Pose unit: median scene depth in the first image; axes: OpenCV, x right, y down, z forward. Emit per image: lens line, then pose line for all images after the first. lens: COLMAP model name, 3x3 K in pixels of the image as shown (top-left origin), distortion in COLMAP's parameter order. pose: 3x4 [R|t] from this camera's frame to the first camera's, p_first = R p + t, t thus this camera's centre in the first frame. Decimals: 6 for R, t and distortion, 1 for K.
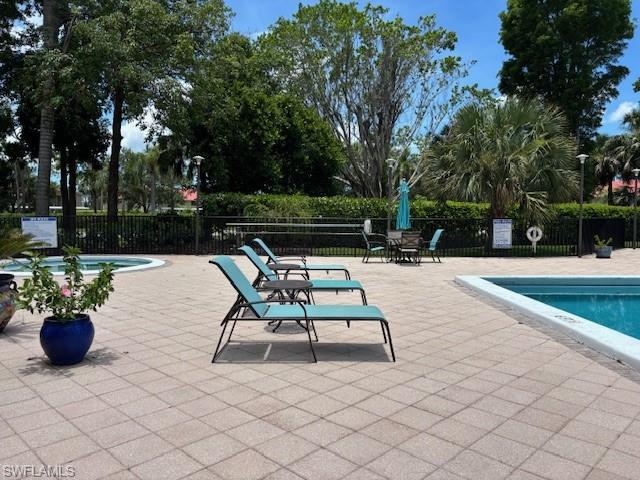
lens RADIAL K [[480.9, 0, 320.0], [0, 480.9, 240.0], [0, 0, 1]] dist [0.051794, -0.057401]
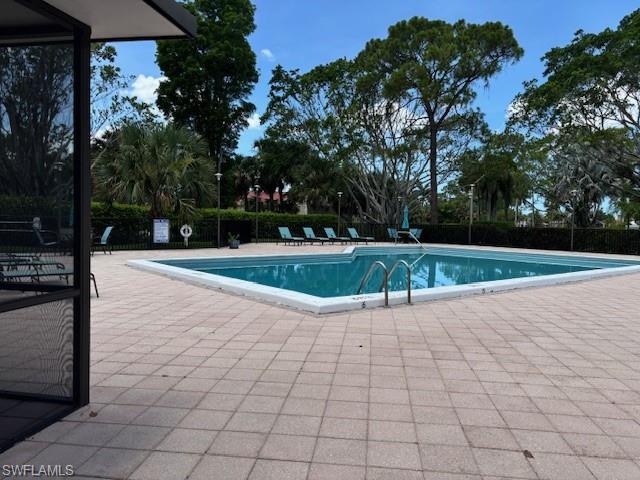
lens RADIAL K [[480.9, 0, 320.0], [0, 480.9, 240.0], [0, 0, 1]] dist [0.051794, -0.057401]
pose [[0.780195, -0.010569, 0.625447, -0.041753], [0.014284, 0.999898, -0.000921, 0.008474], [-0.625373, 0.009653, 0.780266, -0.112789]]
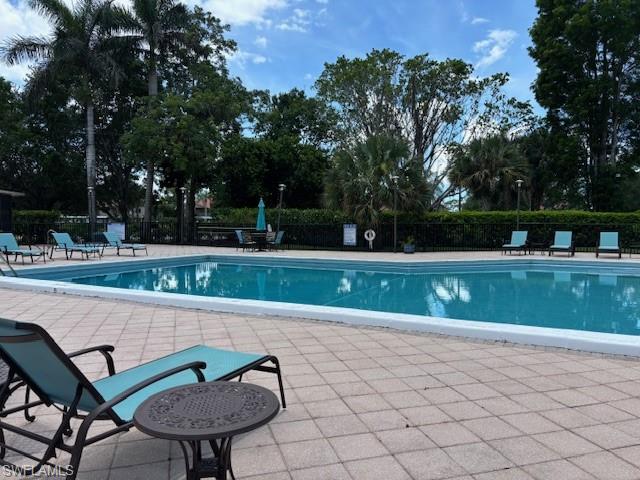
lens RADIAL K [[480.9, 0, 320.0], [0, 480.9, 240.0], [0, 0, 1]] dist [0.051794, -0.057401]
pose [[0.873013, 0.010307, -0.487588, 0.500577], [-0.017522, 0.999794, -0.010239, 0.008726], [0.487382, 0.017482, 0.873014, -0.136468]]
